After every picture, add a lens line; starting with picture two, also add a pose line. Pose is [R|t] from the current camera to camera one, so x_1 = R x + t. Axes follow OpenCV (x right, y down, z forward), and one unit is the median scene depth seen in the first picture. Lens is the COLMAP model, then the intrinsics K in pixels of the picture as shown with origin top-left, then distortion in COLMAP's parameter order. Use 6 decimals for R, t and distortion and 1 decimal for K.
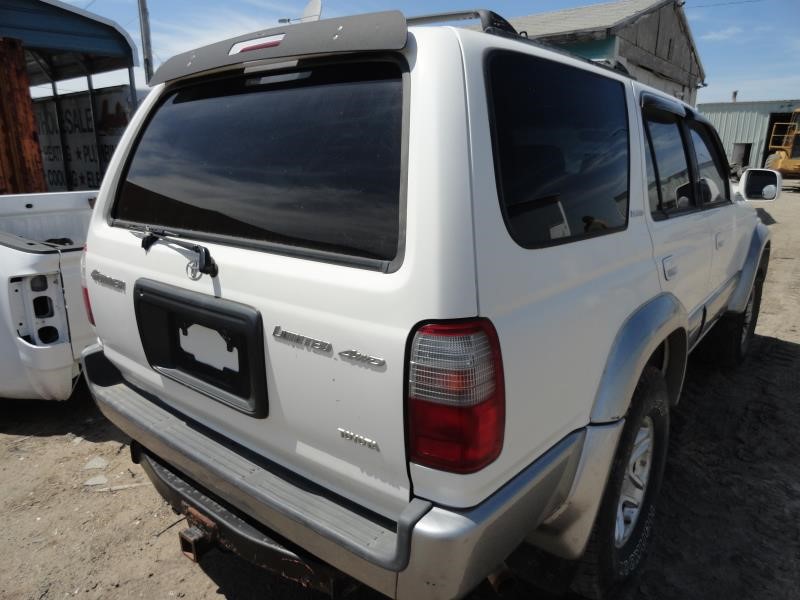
lens RADIAL K [[554.1, 0, 403.4], [0, 554.1, 305.0], [0, 0, 1]] dist [0.000392, 0.001713]
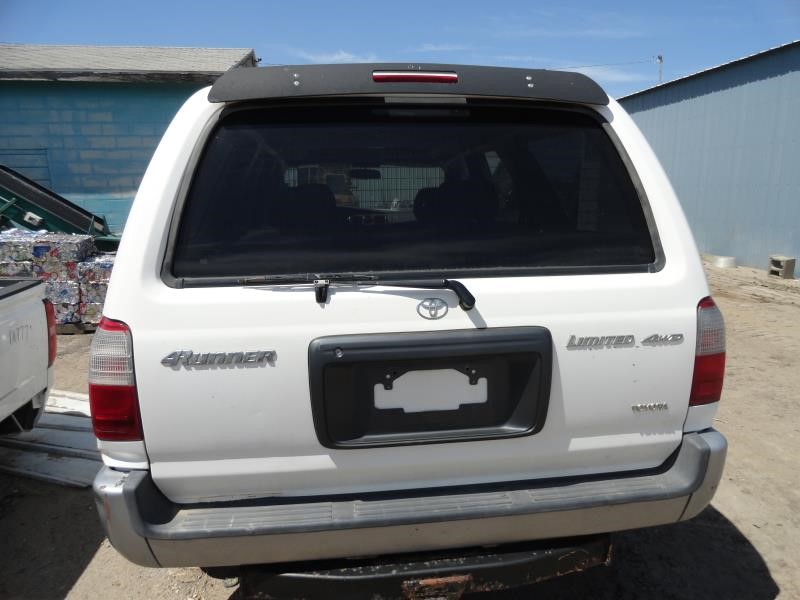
lens RADIAL K [[554.1, 0, 403.4], [0, 554.1, 305.0], [0, 0, 1]] dist [0.000392, 0.001713]
pose [[0.692334, -0.153804, 0.704995, -1.084461], [0.200656, 0.979520, 0.016643, -0.096209], [-0.693117, 0.129939, 0.709017, 0.383196]]
